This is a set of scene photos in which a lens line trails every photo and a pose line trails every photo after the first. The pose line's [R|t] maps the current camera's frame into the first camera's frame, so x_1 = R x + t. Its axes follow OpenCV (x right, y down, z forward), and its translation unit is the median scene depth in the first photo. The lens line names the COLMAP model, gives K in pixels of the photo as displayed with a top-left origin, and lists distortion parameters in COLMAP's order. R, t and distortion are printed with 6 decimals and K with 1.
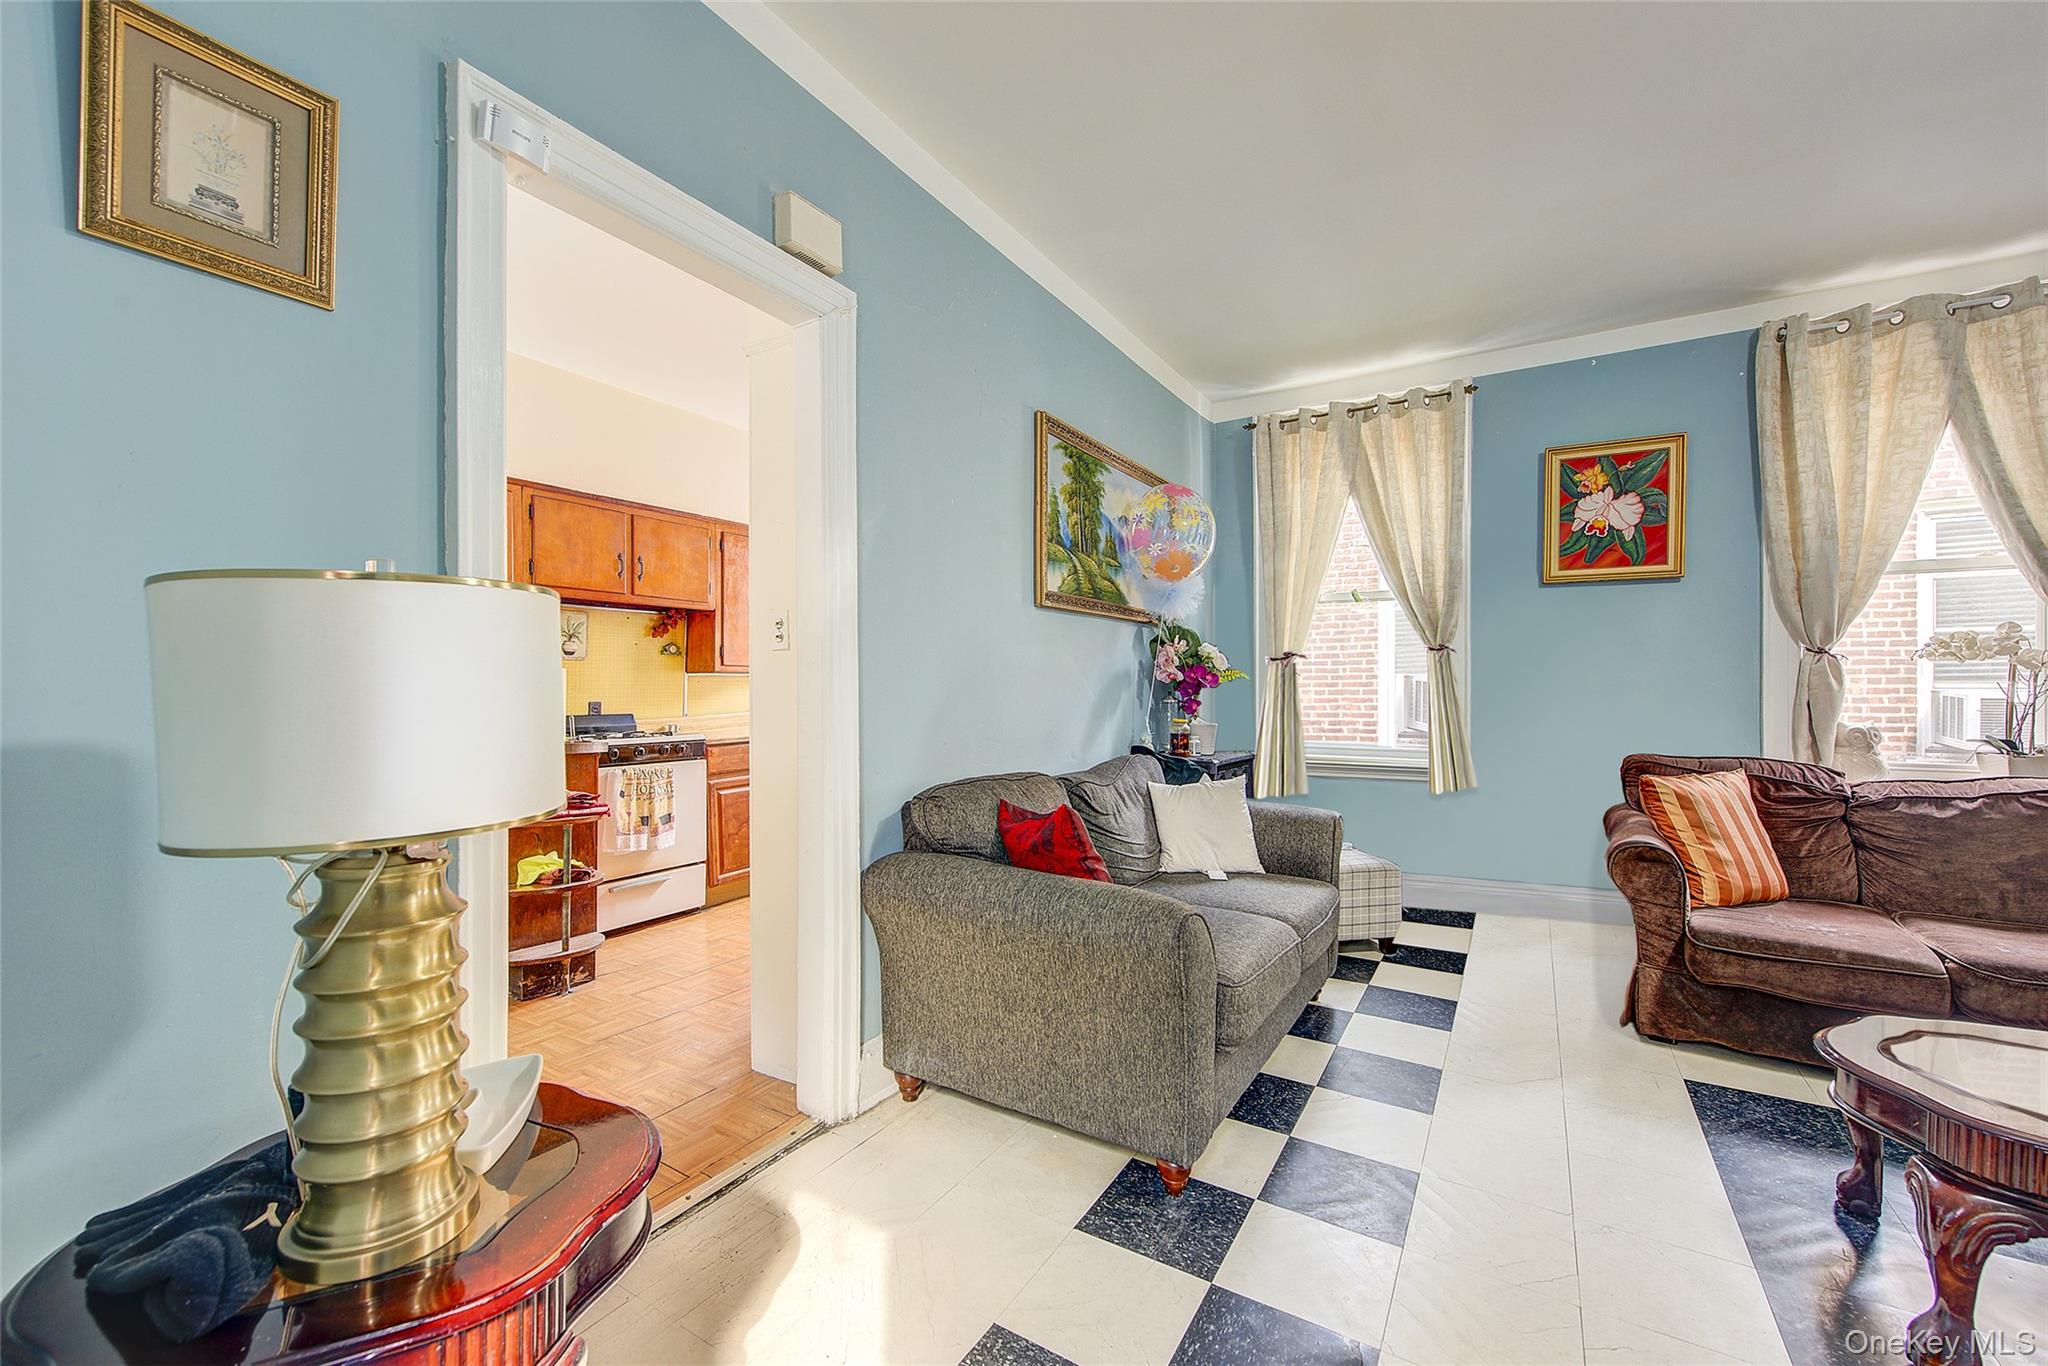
lens RADIAL K [[824.2, 0, 1039.8], [0, 824.2, 686.6], [0, 0, 1]] dist [0.000233, -0.001742]
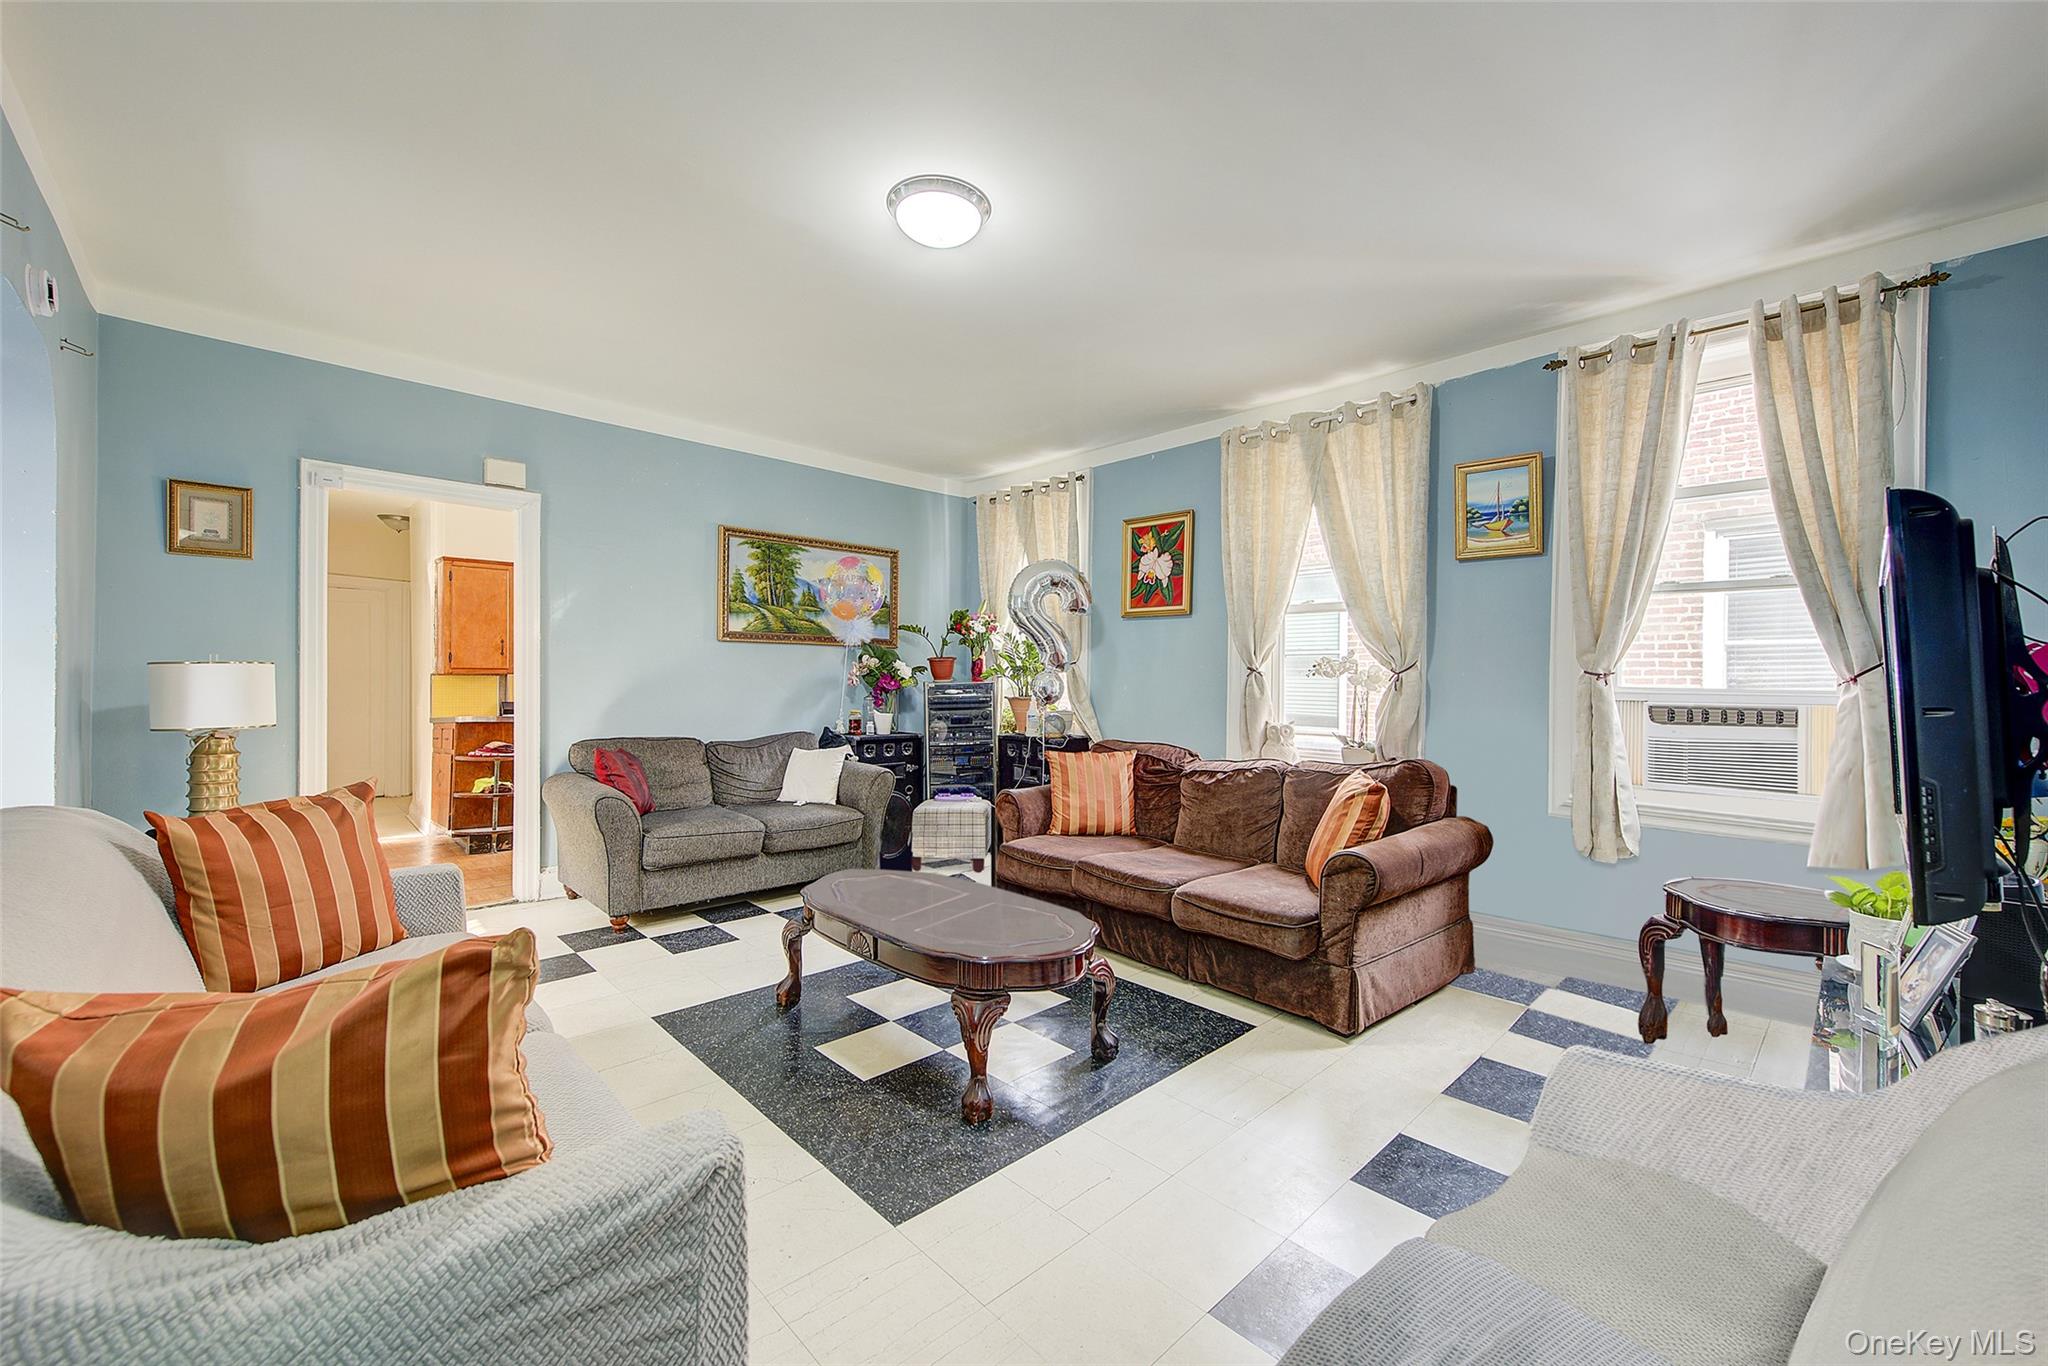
lens RADIAL K [[824.2, 0, 1056.0], [0, 824.2, 686.4], [0, 0, 1]] dist [0.000233, -0.001742]
pose [[0.970707, 0.011422, -0.239997, 1.099538], [-0.010265, 0.999929, 0.006071, -0.022710], [0.240049, -0.003430, 0.970755, -0.483625]]
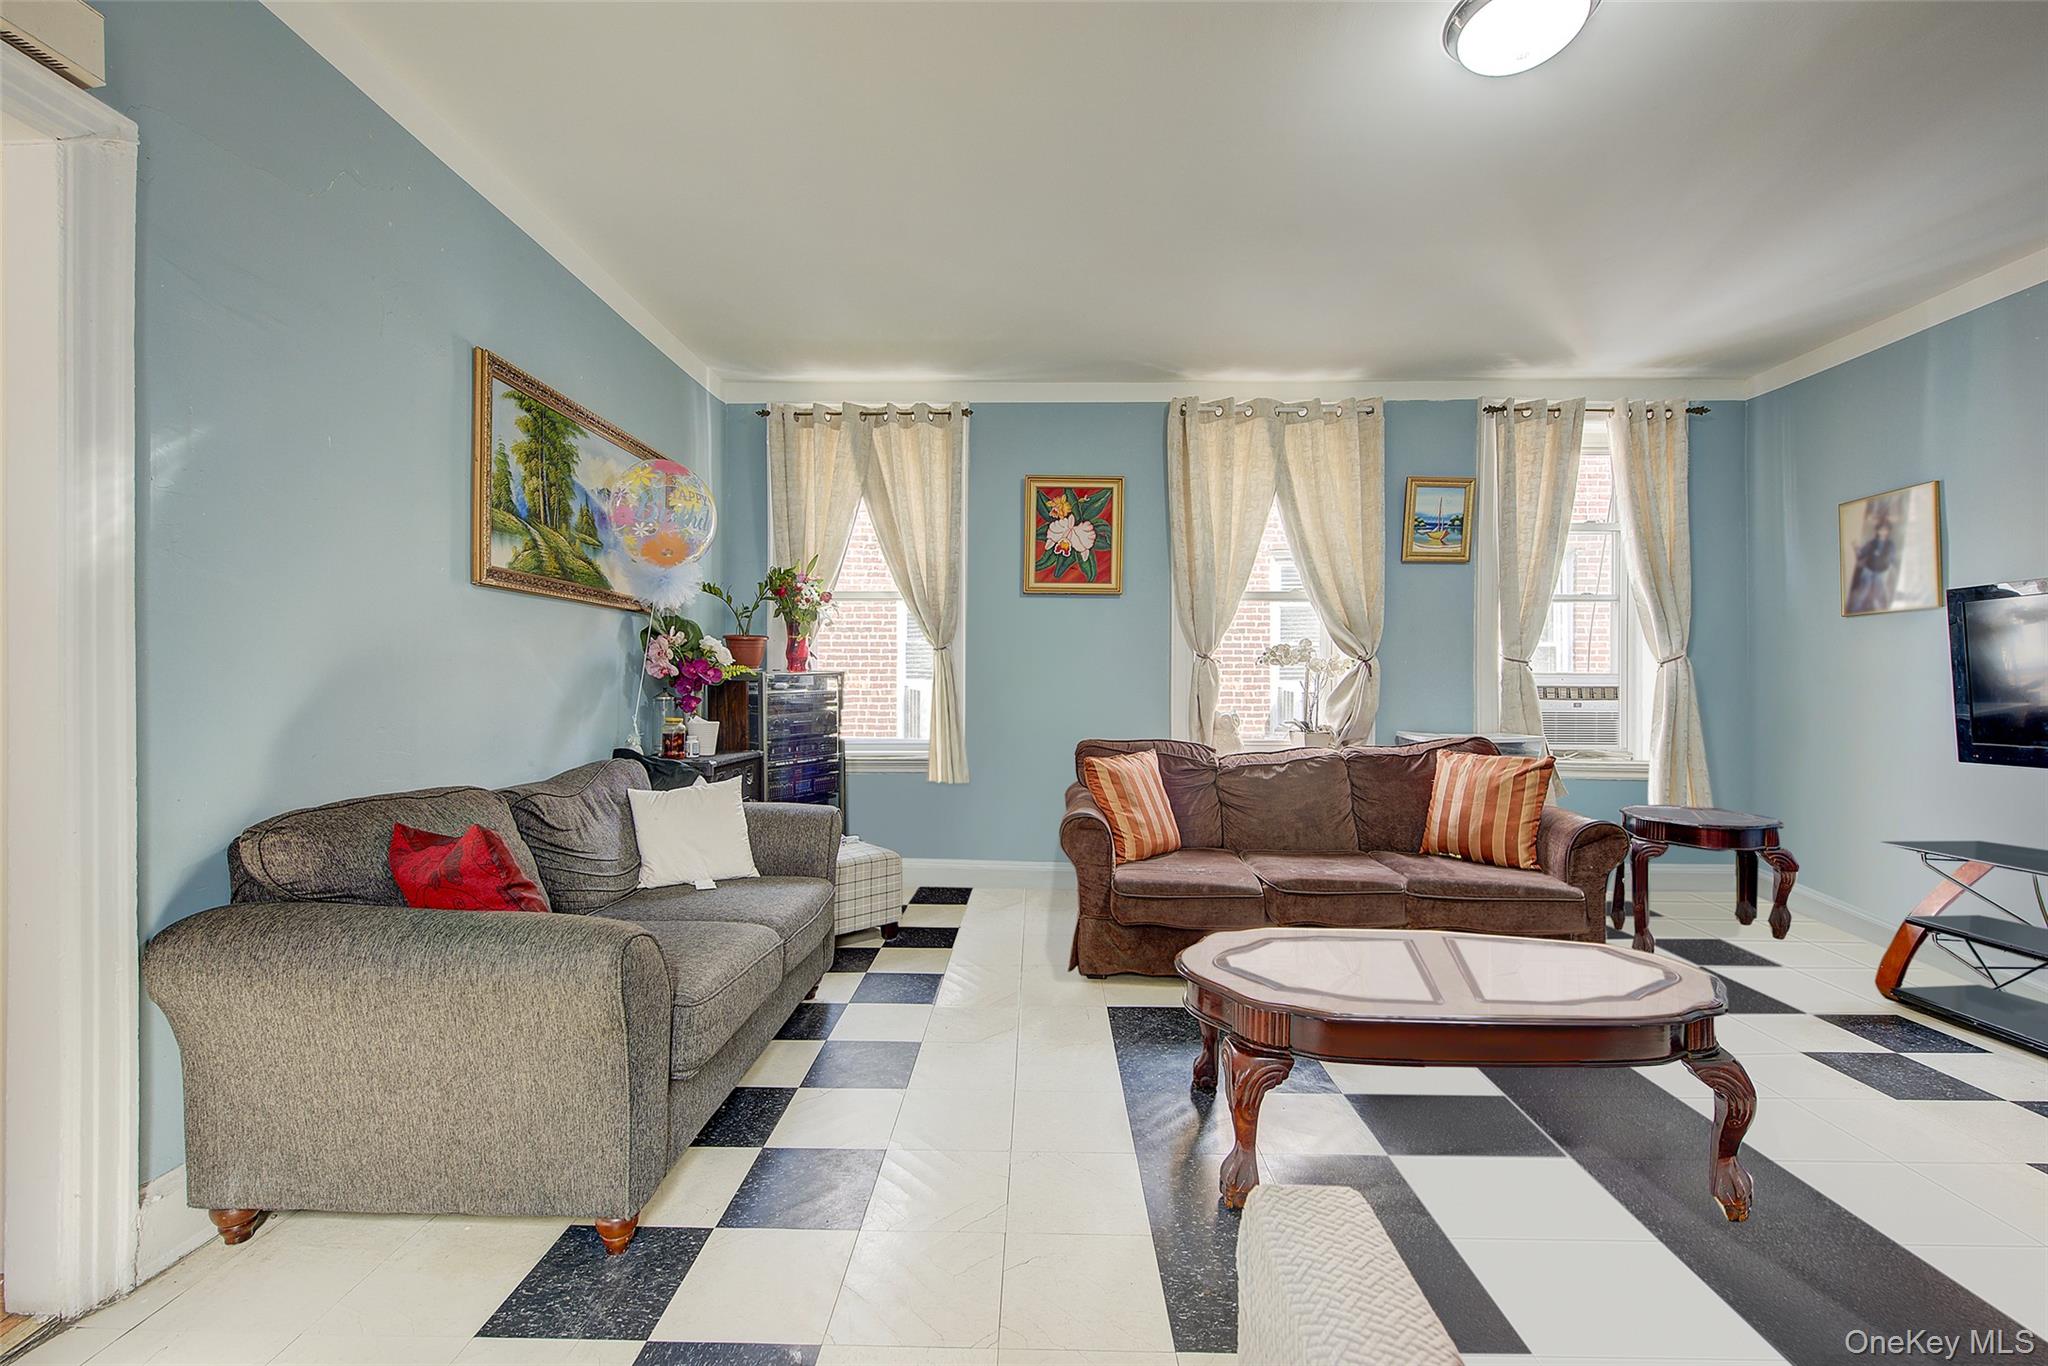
lens RADIAL K [[829.2, 0, 1042.6], [0, 829.2, 680.2], [0, 0, 1]] dist [-0.000034, -0.002244]
pose [[0.860542, 0.004394, 0.509360, 0.063737], [-0.002862, 0.999989, -0.003791, 0.000049], [-0.509371, 0.001804, 0.860545, -0.002914]]
